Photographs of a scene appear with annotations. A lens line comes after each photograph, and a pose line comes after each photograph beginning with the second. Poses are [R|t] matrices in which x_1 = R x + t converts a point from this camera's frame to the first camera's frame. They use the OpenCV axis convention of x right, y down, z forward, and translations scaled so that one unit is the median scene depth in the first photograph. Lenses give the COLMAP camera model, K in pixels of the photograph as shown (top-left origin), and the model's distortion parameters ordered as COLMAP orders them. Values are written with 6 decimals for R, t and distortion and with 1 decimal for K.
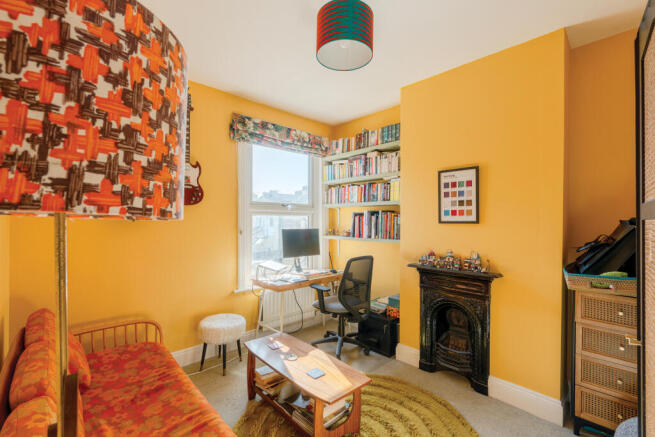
lens RADIAL K [[300.7, 0, 329.4], [0, 300.7, 220.1], [0, 0, 1]] dist [-0.009333, 0.004292]
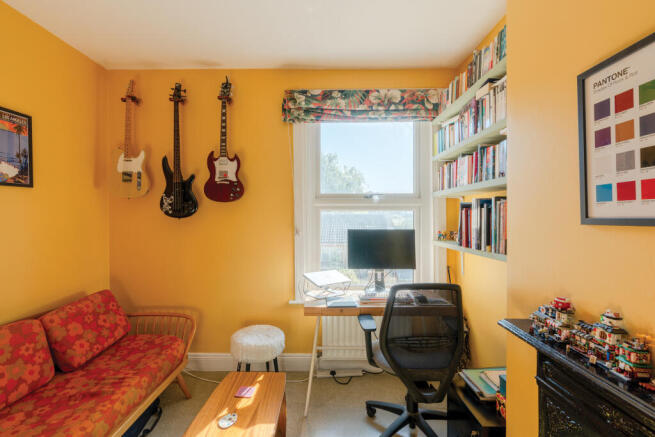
lens RADIAL K [[300.7, 0, 324.9], [0, 300.7, 218.1], [0, 0, 1]] dist [-0.009333, 0.004292]
pose [[0.704240, -0.003217, -0.709955, 0.331726], [0.006434, 0.999978, 0.001852, 0.000861], [0.709933, -0.005872, 0.704244, 0.447767]]
